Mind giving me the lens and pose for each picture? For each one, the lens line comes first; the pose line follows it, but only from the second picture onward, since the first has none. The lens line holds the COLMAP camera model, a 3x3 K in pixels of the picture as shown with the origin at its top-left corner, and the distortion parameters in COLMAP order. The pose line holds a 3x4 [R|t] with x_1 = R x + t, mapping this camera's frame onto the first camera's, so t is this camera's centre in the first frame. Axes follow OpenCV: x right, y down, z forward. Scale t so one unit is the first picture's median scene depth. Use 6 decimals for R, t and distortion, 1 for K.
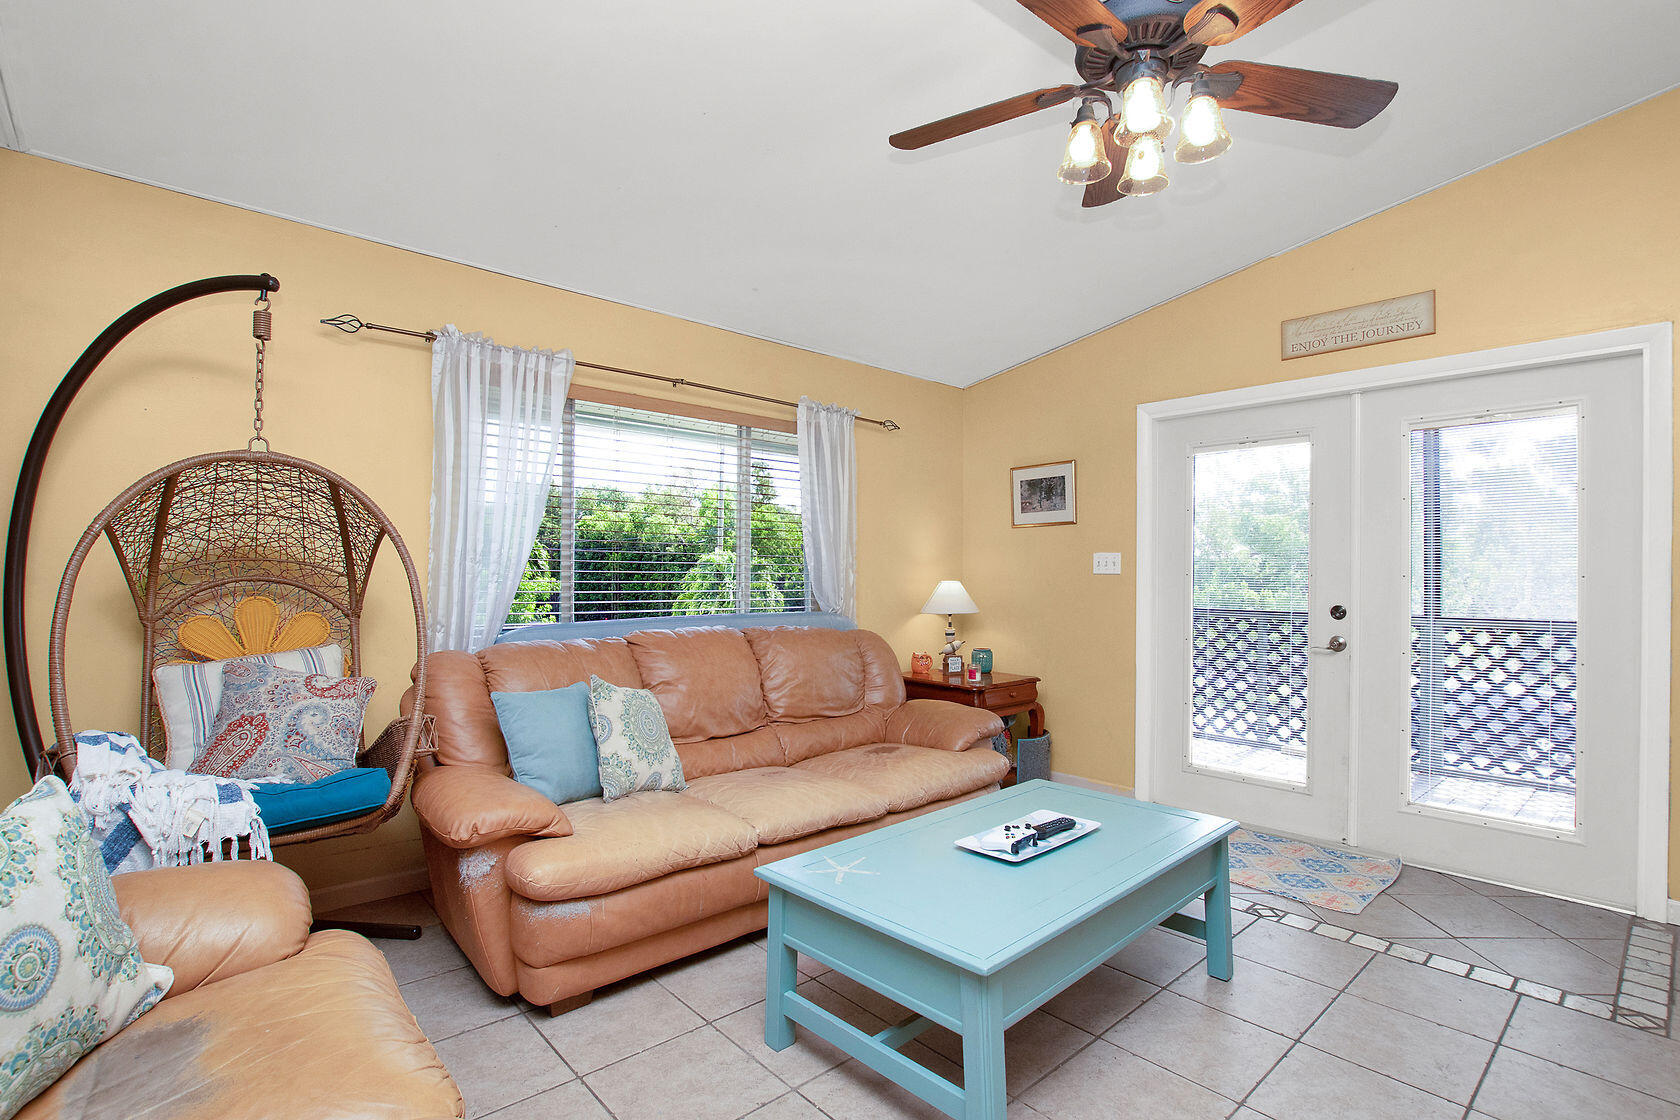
lens RADIAL K [[793.4, 0, 839.2], [0, 793.4, 566.1], [0, 0, 1]] dist [-0.029104, 0.000480]
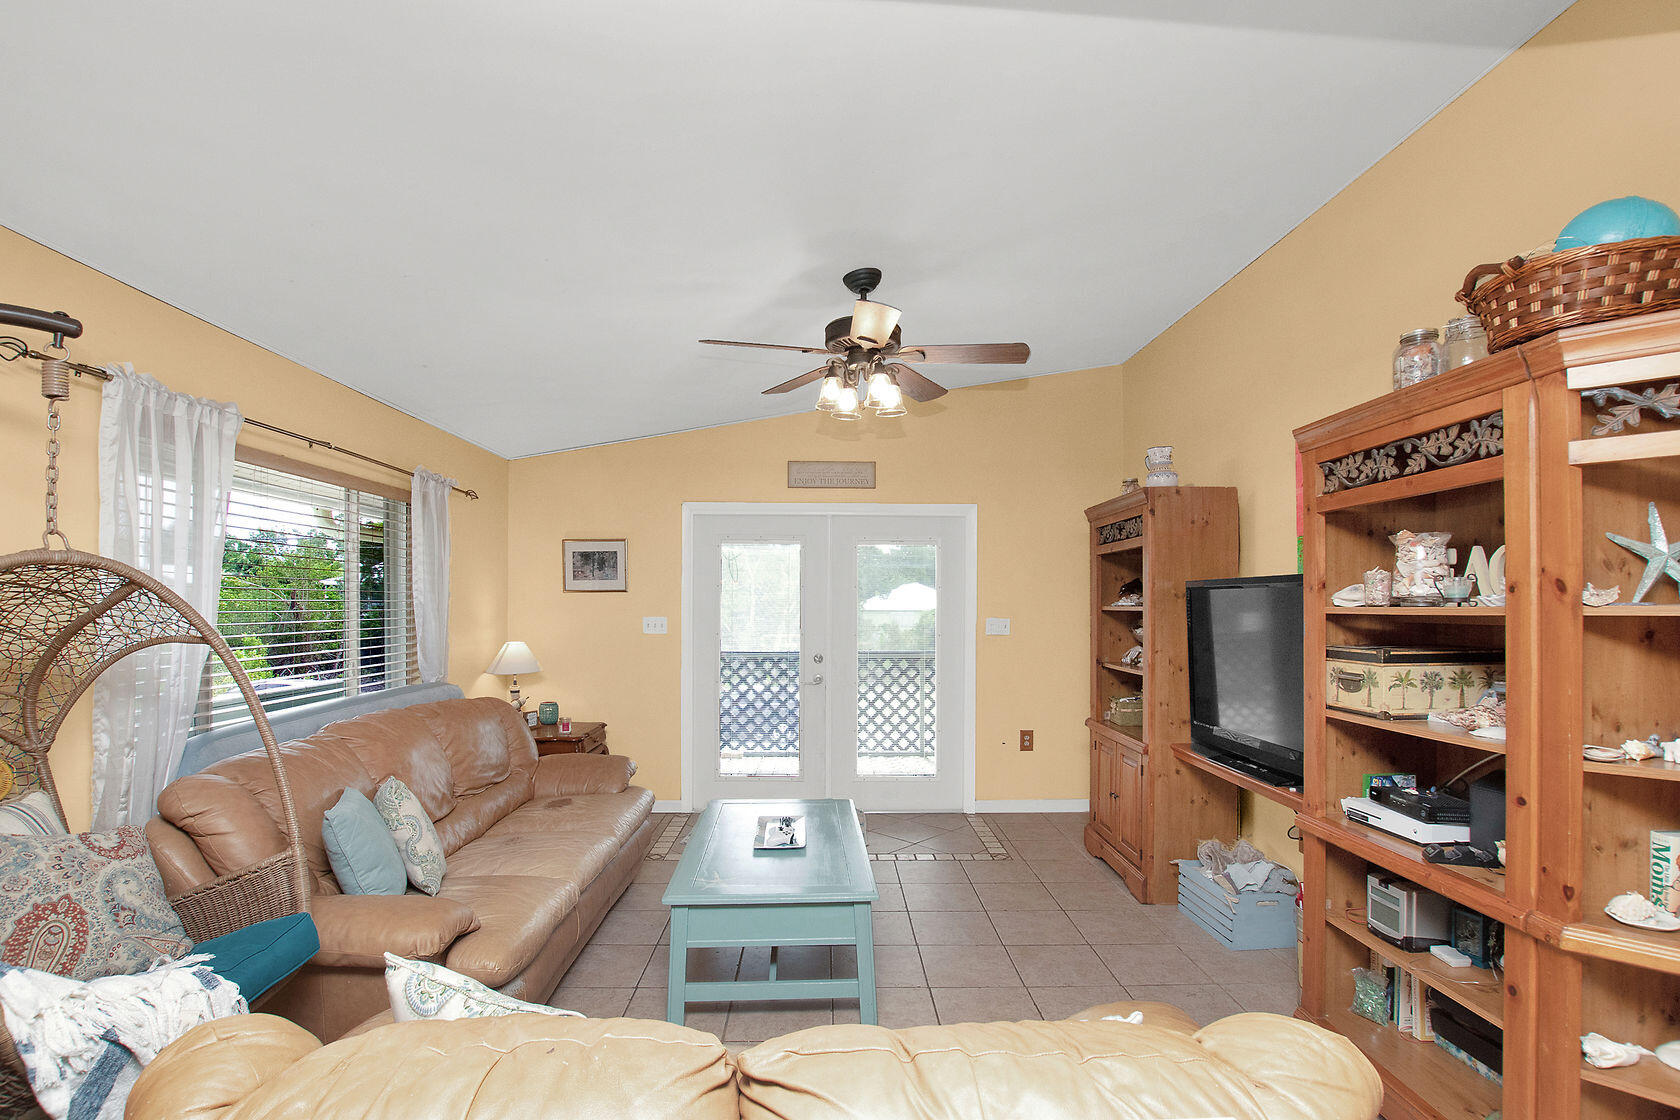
lens RADIAL K [[793.4, 0, 826.3], [0, 793.4, 598.6], [0, 0, 1]] dist [-0.029104, 0.000480]
pose [[0.657454, -0.000788, 0.753494, -0.522833], [-0.009742, 0.999907, 0.009546, -0.073424], [-0.753432, -0.013616, 0.657385, -0.029455]]
